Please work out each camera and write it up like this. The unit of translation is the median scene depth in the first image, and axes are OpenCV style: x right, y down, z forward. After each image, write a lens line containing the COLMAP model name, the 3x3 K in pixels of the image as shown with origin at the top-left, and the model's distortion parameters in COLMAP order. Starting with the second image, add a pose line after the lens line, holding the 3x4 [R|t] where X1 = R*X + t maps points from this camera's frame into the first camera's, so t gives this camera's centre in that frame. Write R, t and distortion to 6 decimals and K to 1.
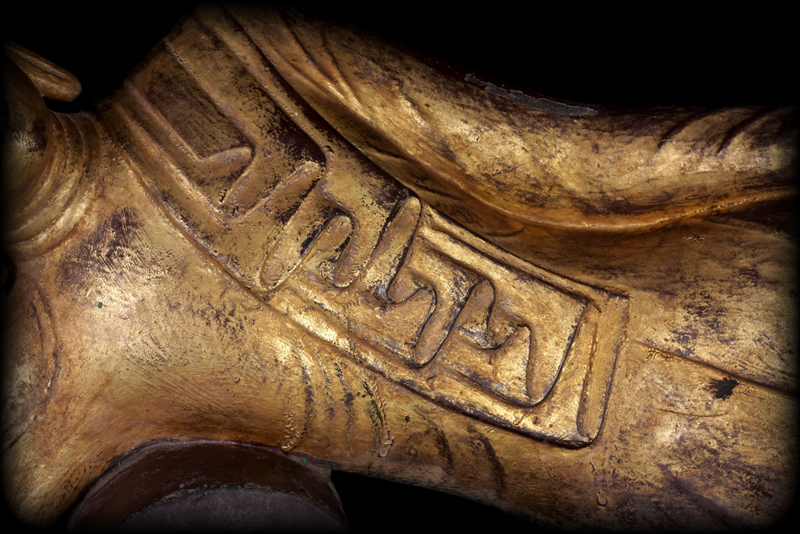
lens RADIAL K [[1985.0, 0, 400.0], [0, 1985.0, 267.0], [0, 0, 1]] dist [-0.085086, -0.517782]
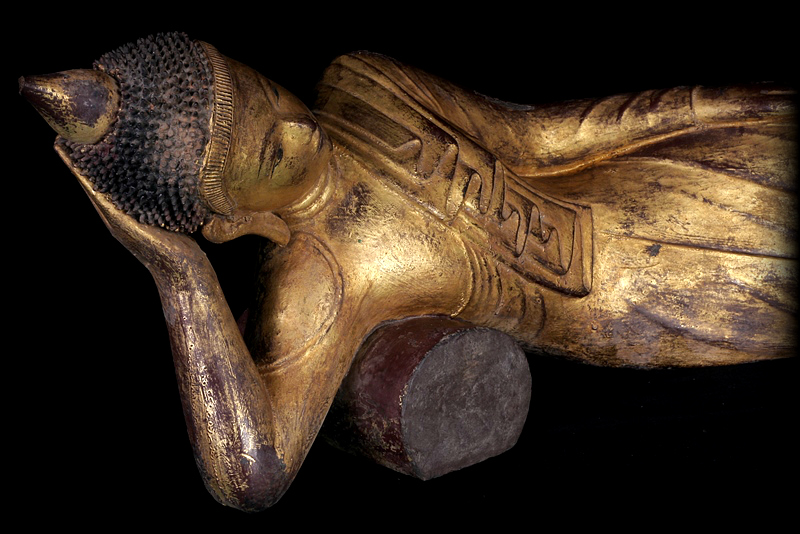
lens RADIAL K [[2153.3, 0, 400.0], [0, 2153.3, 267.0], [0, 0, 1]] dist [-0.080261, -0.354006]
pose [[0.869838, -0.126421, 0.476864, -0.974772], [0.149966, 0.988625, -0.011457, 0.065708], [-0.469991, 0.081479, 0.878903, -0.596083]]
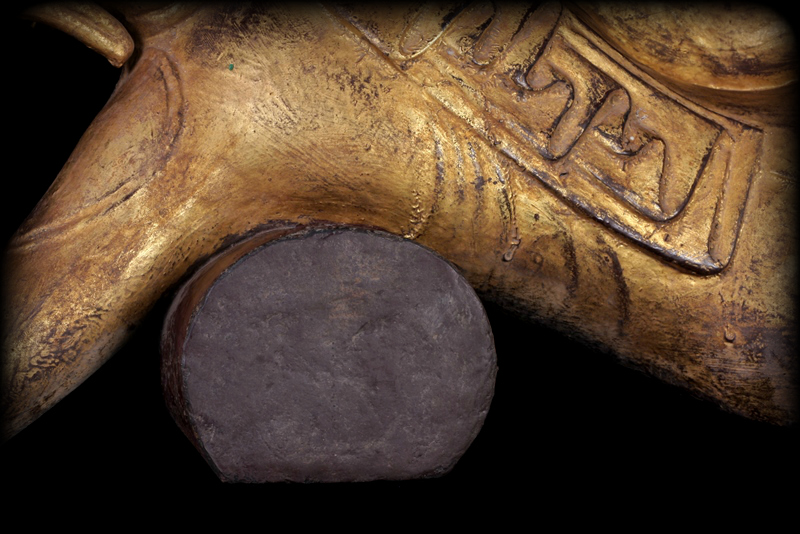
lens RADIAL K [[1985.0, 0, 400.0], [0, 1985.0, 267.0], [0, 0, 1]] dist [-0.085086, -0.517782]
pose [[0.997784, 0.066482, 0.002630, -0.063984], [-0.064439, 0.975452, -0.210571, 0.310564], [-0.016565, 0.209935, 0.977575, 0.066658]]
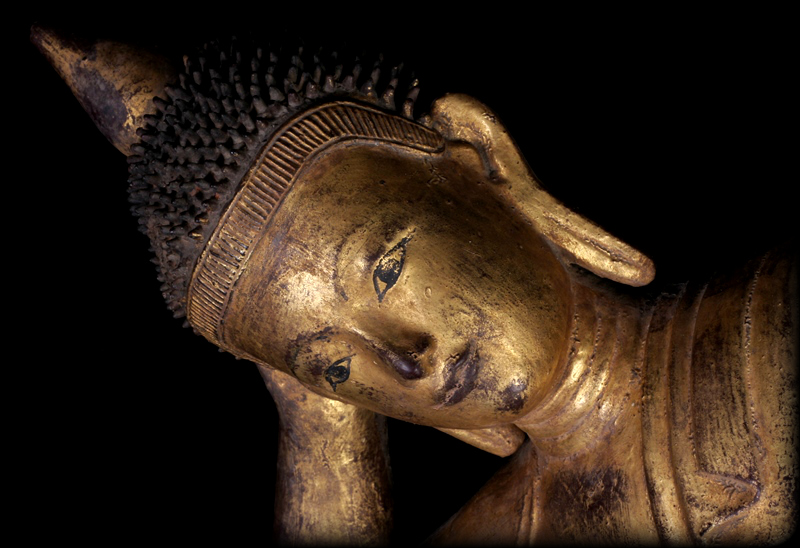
lens RADIAL K [[2063.1, 0, 400.0], [0, 2063.1, 274.0], [0, 0, 1]] dist [-0.174341, 0.004756]
pose [[0.737284, 0.442147, -0.510801, 0.200543], [-0.107134, 0.823042, 0.557786, -0.572762], [0.667034, -0.356523, 0.654184, 0.393840]]
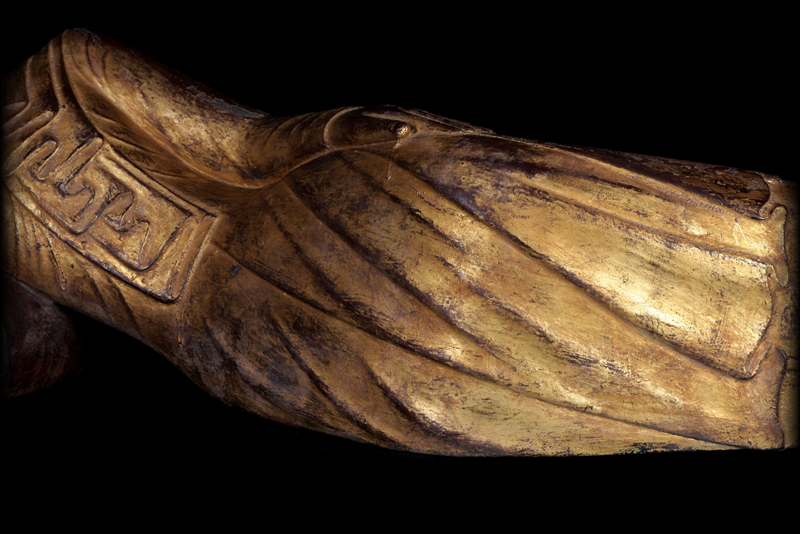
lens RADIAL K [[1985.0, 0, 400.0], [0, 1985.0, 267.0], [0, 0, 1]] dist [-0.085086, -0.517782]
pose [[0.845151, 0.097208, -0.525615, 1.134344], [-0.191989, 0.972912, -0.128774, 0.242847], [0.498859, 0.209746, 0.840920, -0.276397]]
